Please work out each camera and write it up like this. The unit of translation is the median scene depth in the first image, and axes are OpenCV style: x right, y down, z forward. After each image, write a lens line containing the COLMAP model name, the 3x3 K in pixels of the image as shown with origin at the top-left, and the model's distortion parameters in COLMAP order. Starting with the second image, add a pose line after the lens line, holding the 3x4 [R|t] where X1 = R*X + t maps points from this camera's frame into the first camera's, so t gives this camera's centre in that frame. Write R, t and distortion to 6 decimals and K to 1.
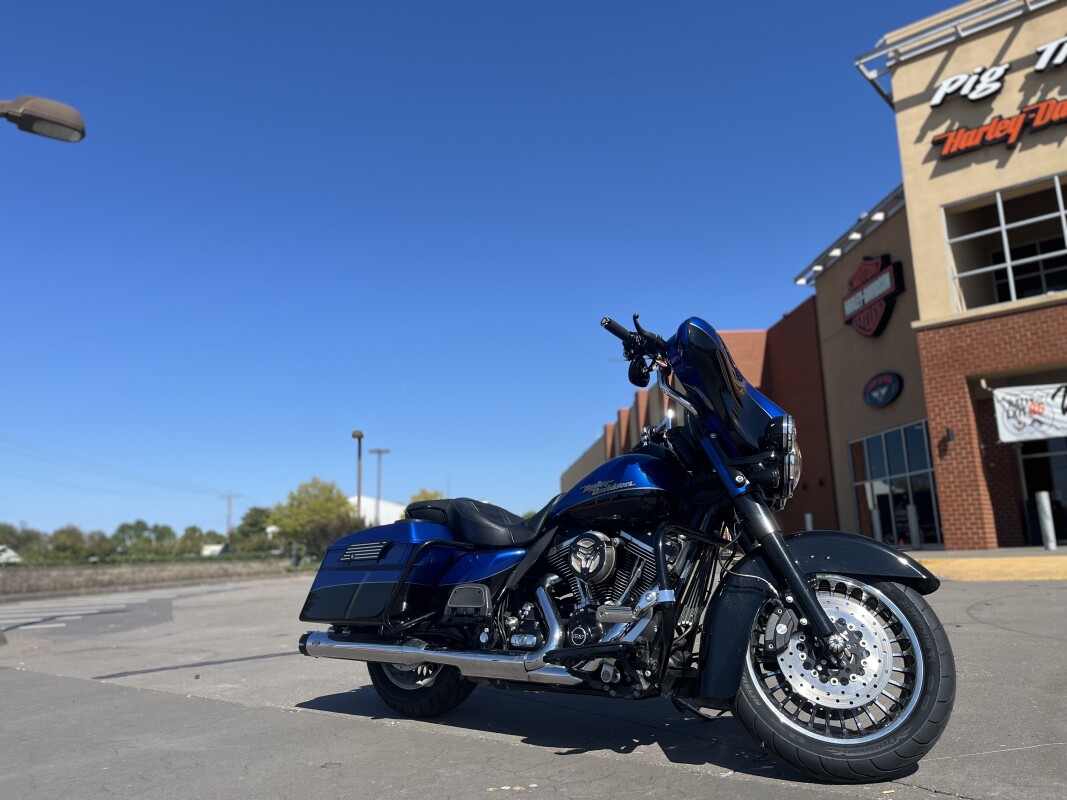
lens RADIAL K [[817.9, 0, 541.0], [0, 817.9, 395.6], [0, 0, 1]] dist [0.043800, -0.042402]
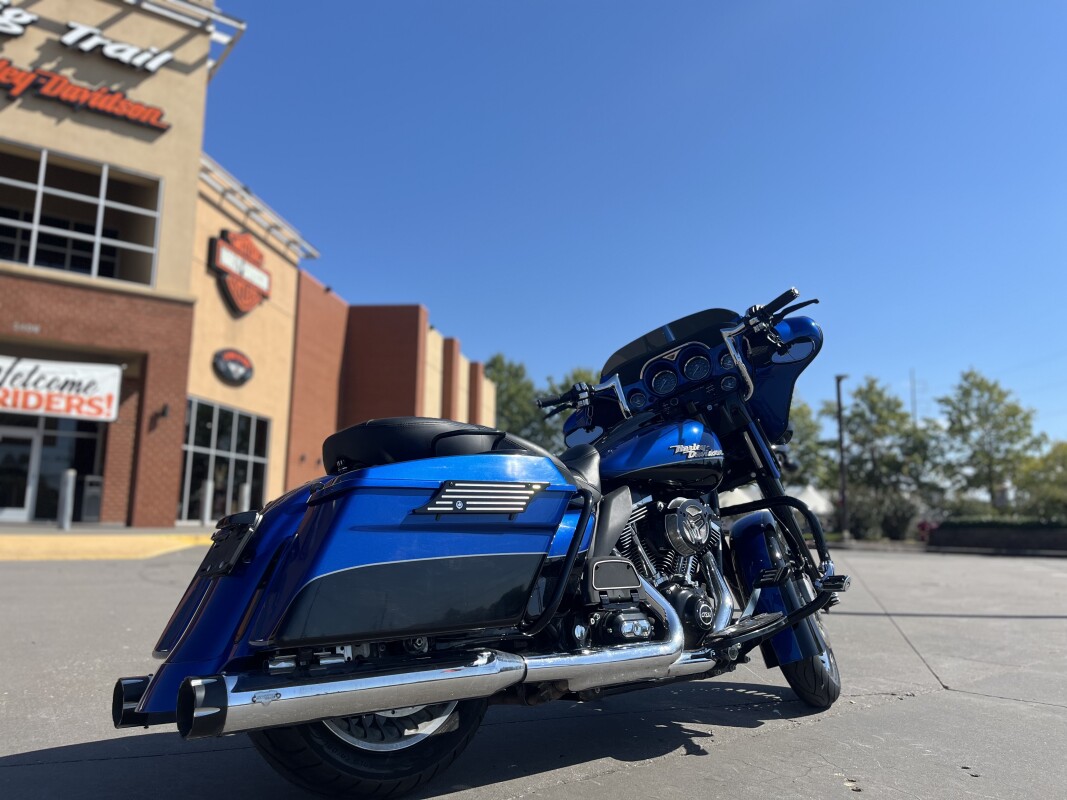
lens RADIAL K [[817.9, 0, 536.2], [0, 817.9, 396.5], [0, 0, 1]] dist [0.043800, -0.042402]
pose [[0.217880, 0.171046, 0.960870, -0.154325], [-0.205917, 0.970417, -0.126053, 0.026353], [-0.954006, -0.170395, 0.246655, 0.140542]]
